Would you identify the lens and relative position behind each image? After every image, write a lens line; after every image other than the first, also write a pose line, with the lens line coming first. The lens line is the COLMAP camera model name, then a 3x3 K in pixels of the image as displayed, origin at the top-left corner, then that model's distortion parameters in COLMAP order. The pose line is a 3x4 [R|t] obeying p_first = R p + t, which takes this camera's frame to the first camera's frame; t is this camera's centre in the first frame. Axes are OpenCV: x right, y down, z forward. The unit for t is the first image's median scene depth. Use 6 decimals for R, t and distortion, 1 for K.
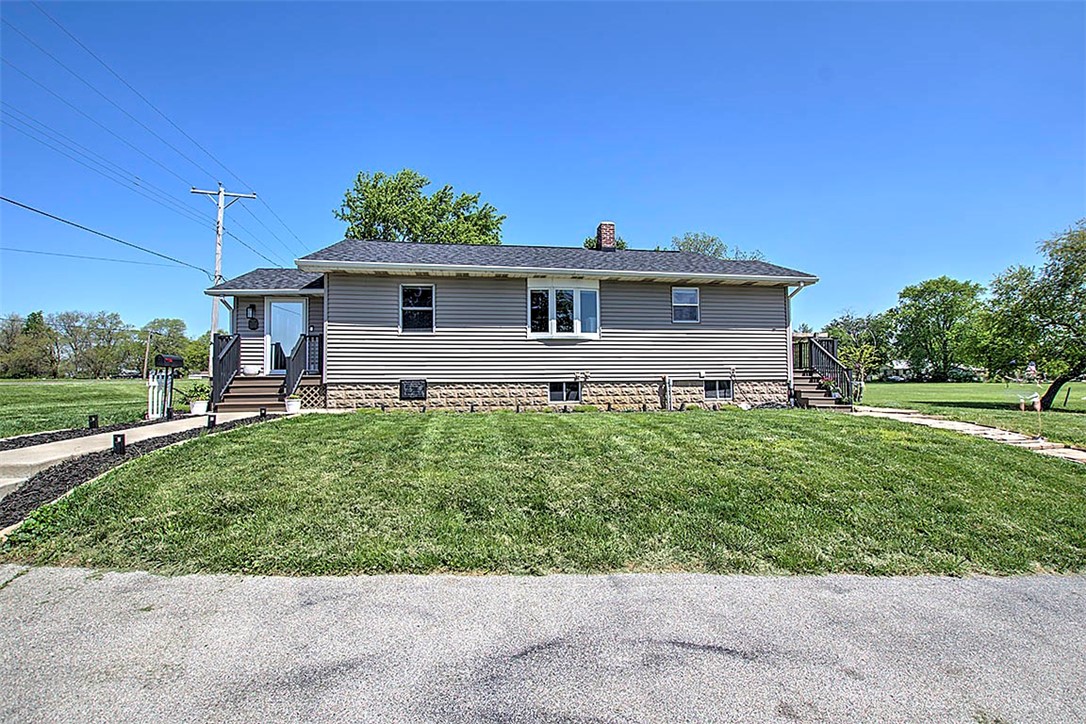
lens RADIAL K [[482.8, 0, 540.9], [0, 482.8, 362.1], [0, 0, 1]] dist [-0.003715, -0.000014]
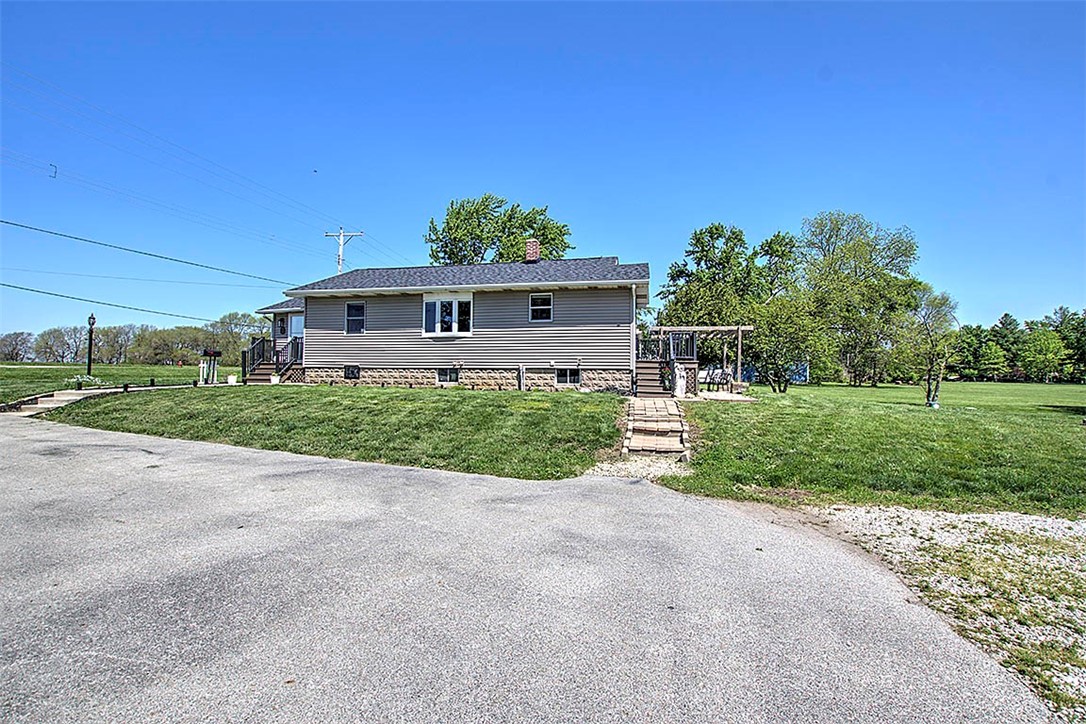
lens RADIAL K [[482.8, 0, 548.4], [0, 482.8, 358.9], [0, 0, 1]] dist [-0.003715, -0.000014]
pose [[0.927321, 0.003011, -0.374254, 0.823802], [-0.000249, 0.999972, 0.007428, 0.004168], [0.374266, -0.006795, 0.927296, -0.160692]]
